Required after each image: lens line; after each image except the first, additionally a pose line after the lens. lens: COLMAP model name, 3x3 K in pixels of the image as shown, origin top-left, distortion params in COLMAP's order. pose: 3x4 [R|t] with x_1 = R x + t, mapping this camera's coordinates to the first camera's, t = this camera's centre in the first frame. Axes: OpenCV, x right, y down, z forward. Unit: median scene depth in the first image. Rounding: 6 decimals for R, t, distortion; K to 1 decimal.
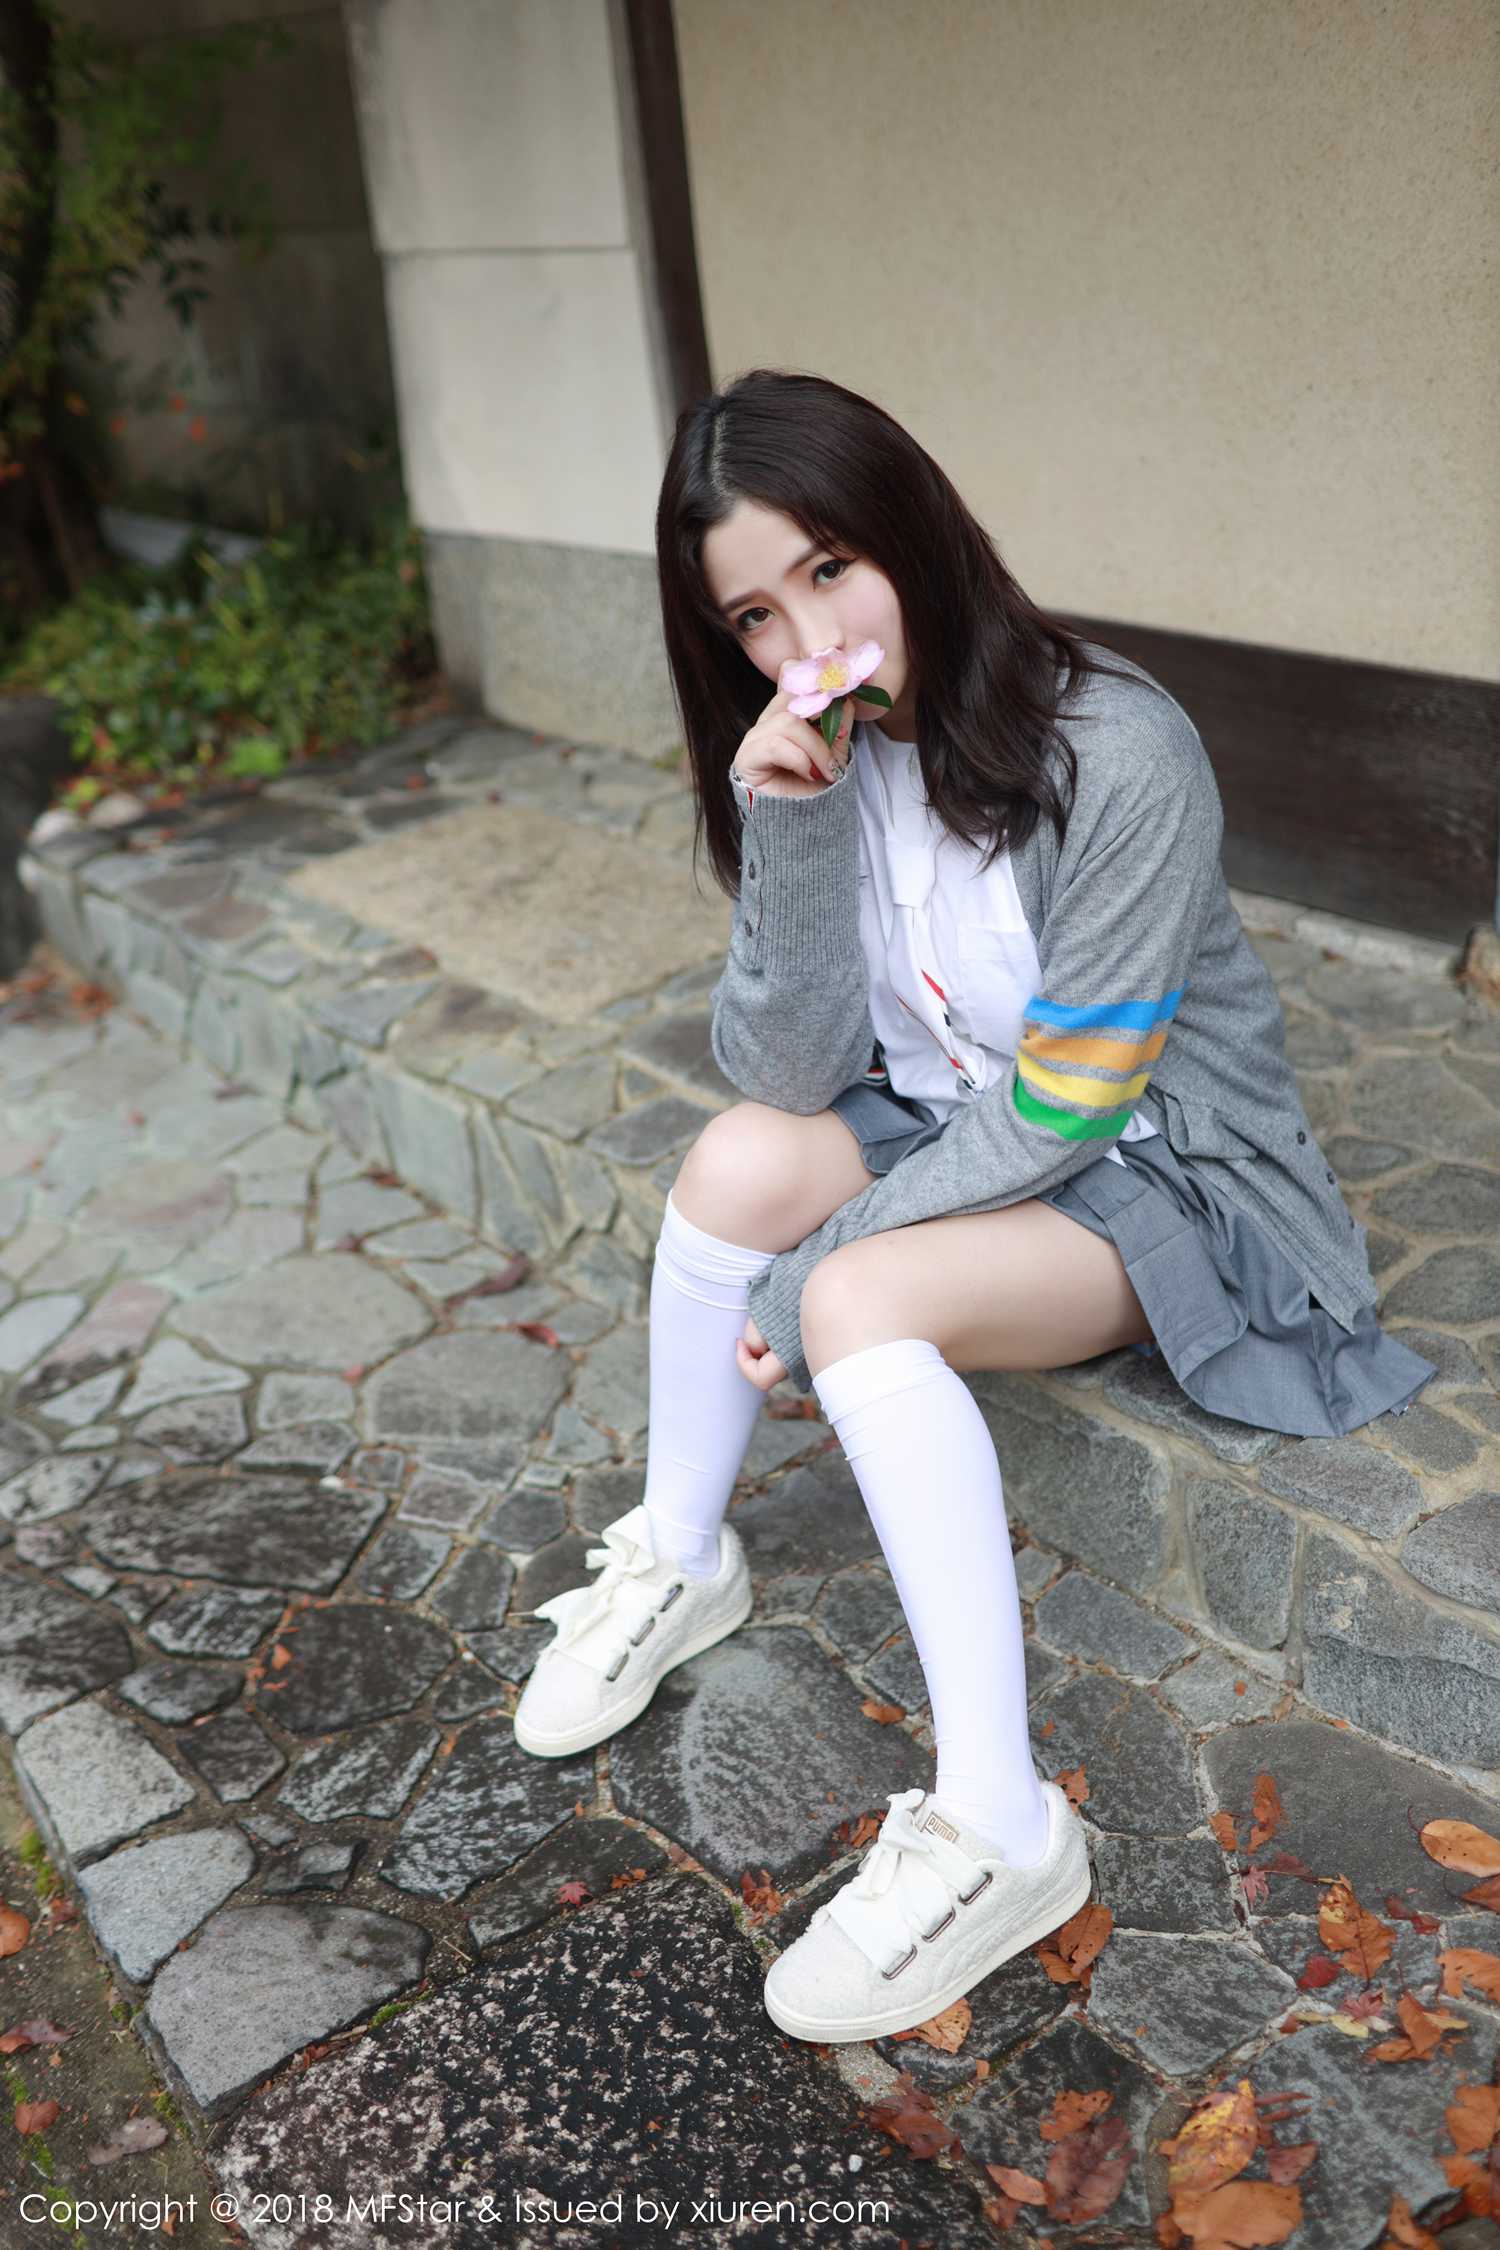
lens RADIAL K [[2184.0, 0, 760.7], [0, 2184.0, 1111.5], [0, 0, 1]] dist [-0.036326, 0.000000]
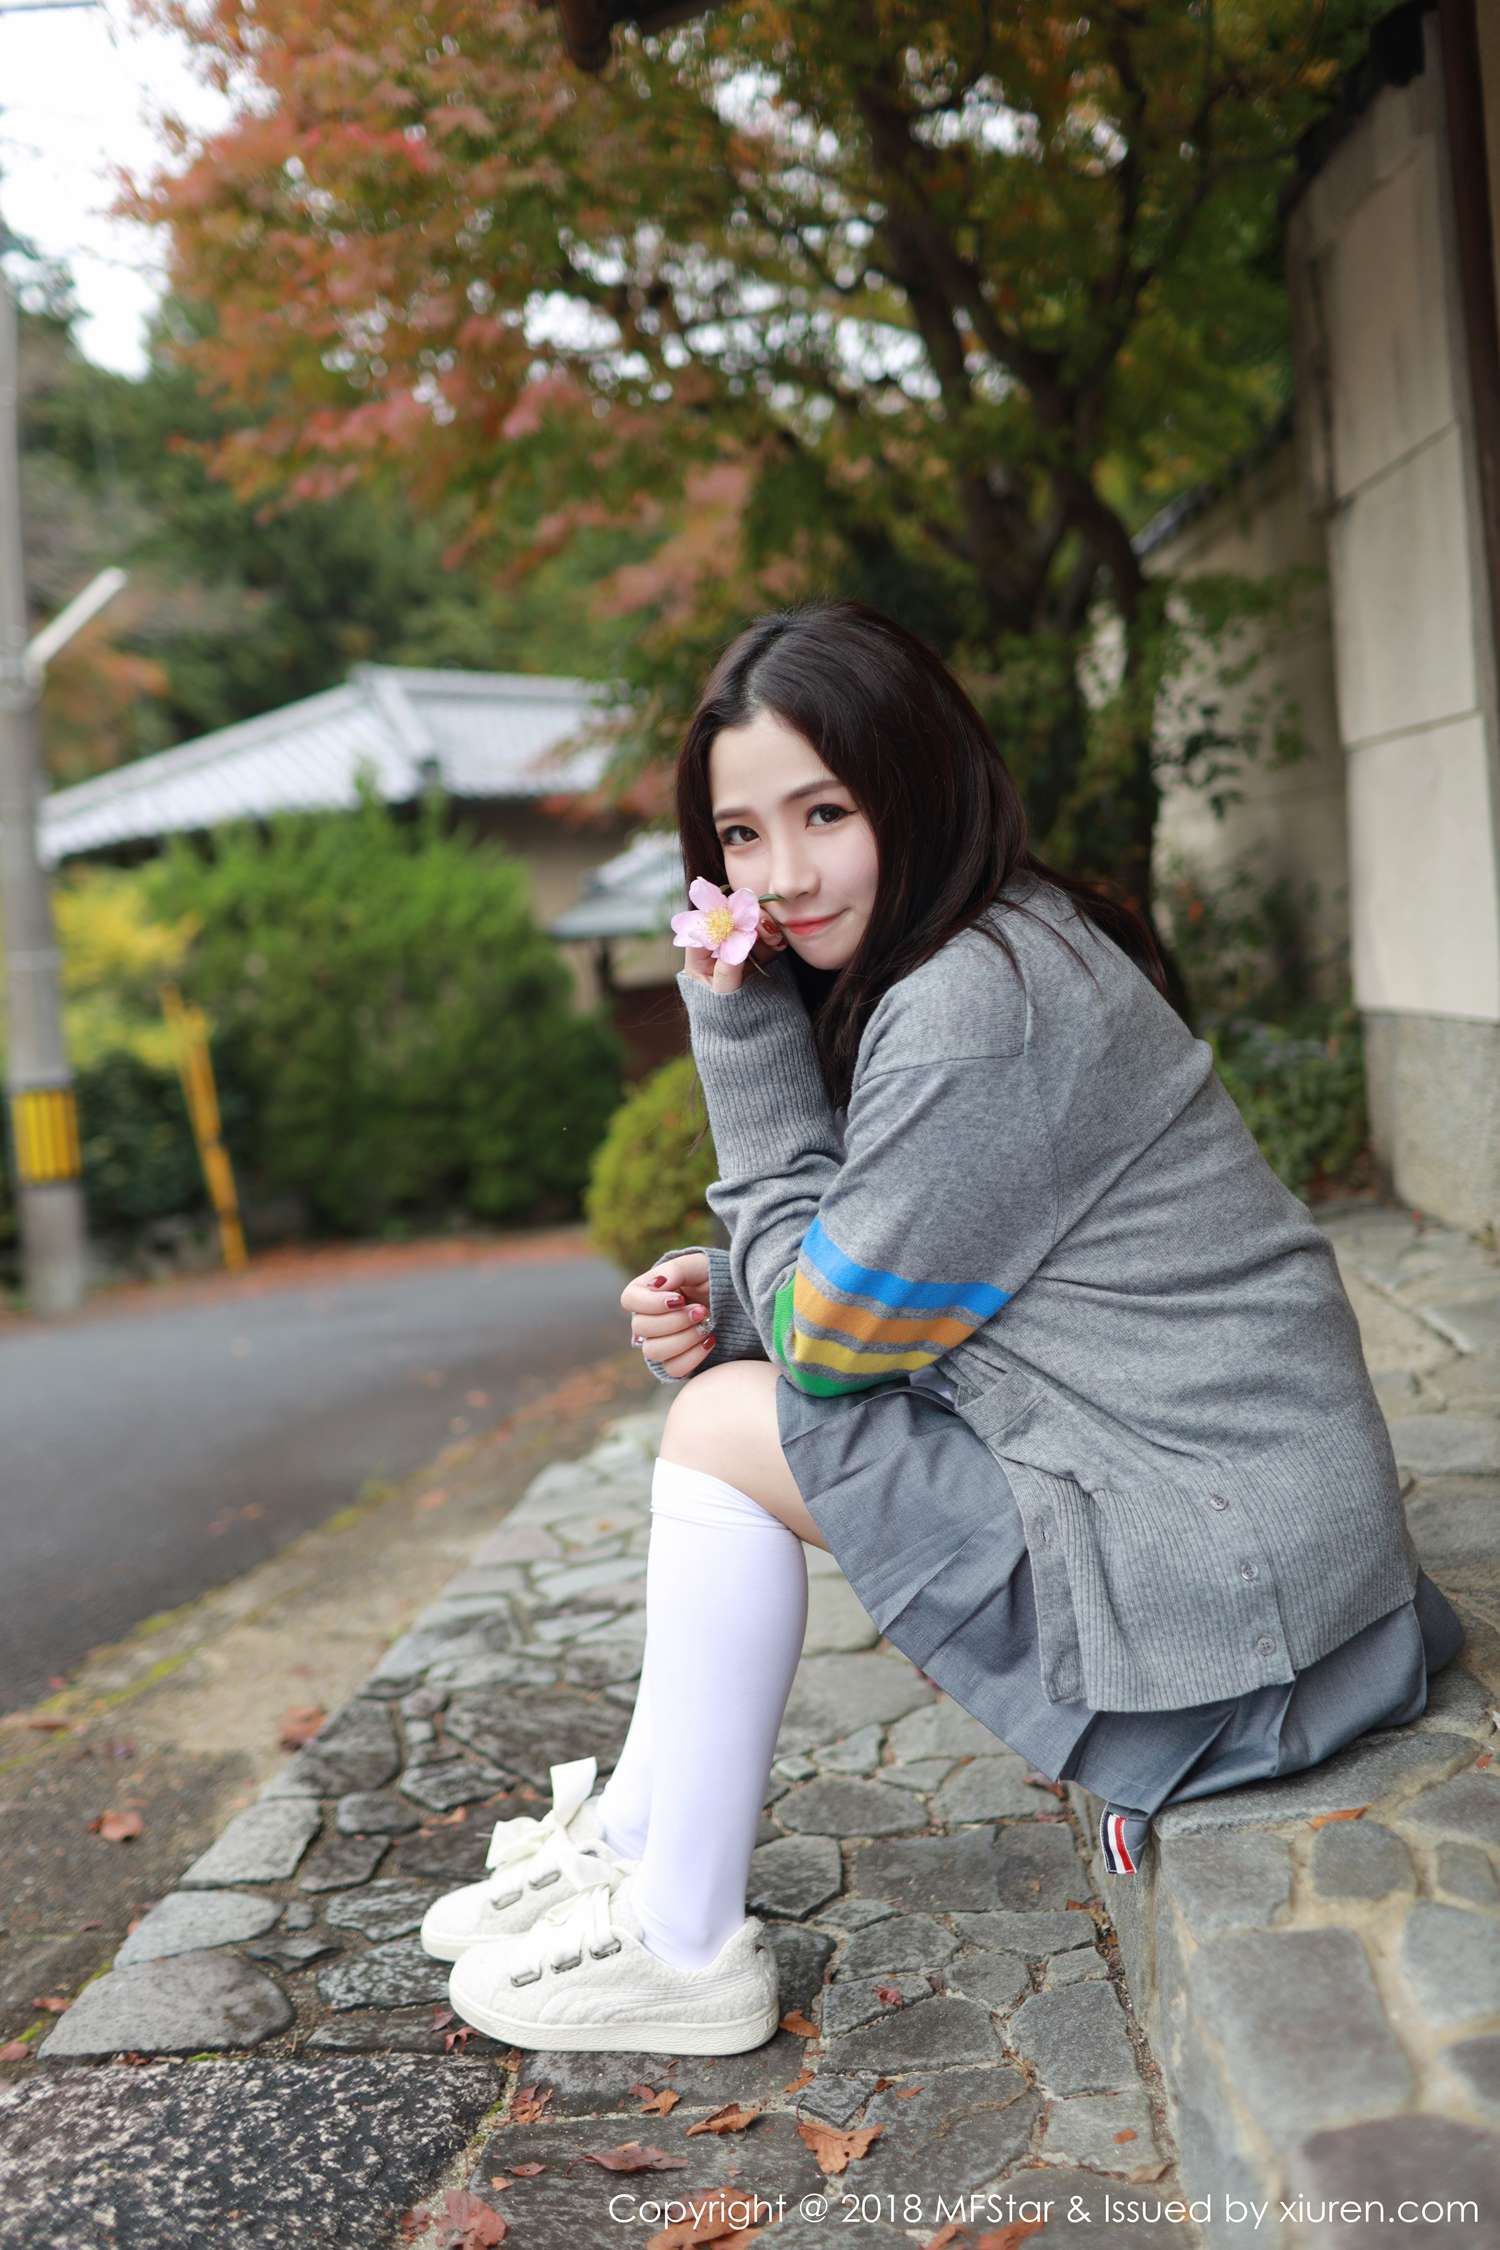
lens RADIAL K [[2184.0, 0, 738.4], [0, 2184.0, 1102.2], [0, 0, 1]] dist [-0.036326, 0.000000]
pose [[0.749647, 0.073717, -0.657719, 0.535422], [-0.265003, 0.944070, -0.196230, 0.087634], [0.606467, 0.321400, 0.727255, 0.185534]]
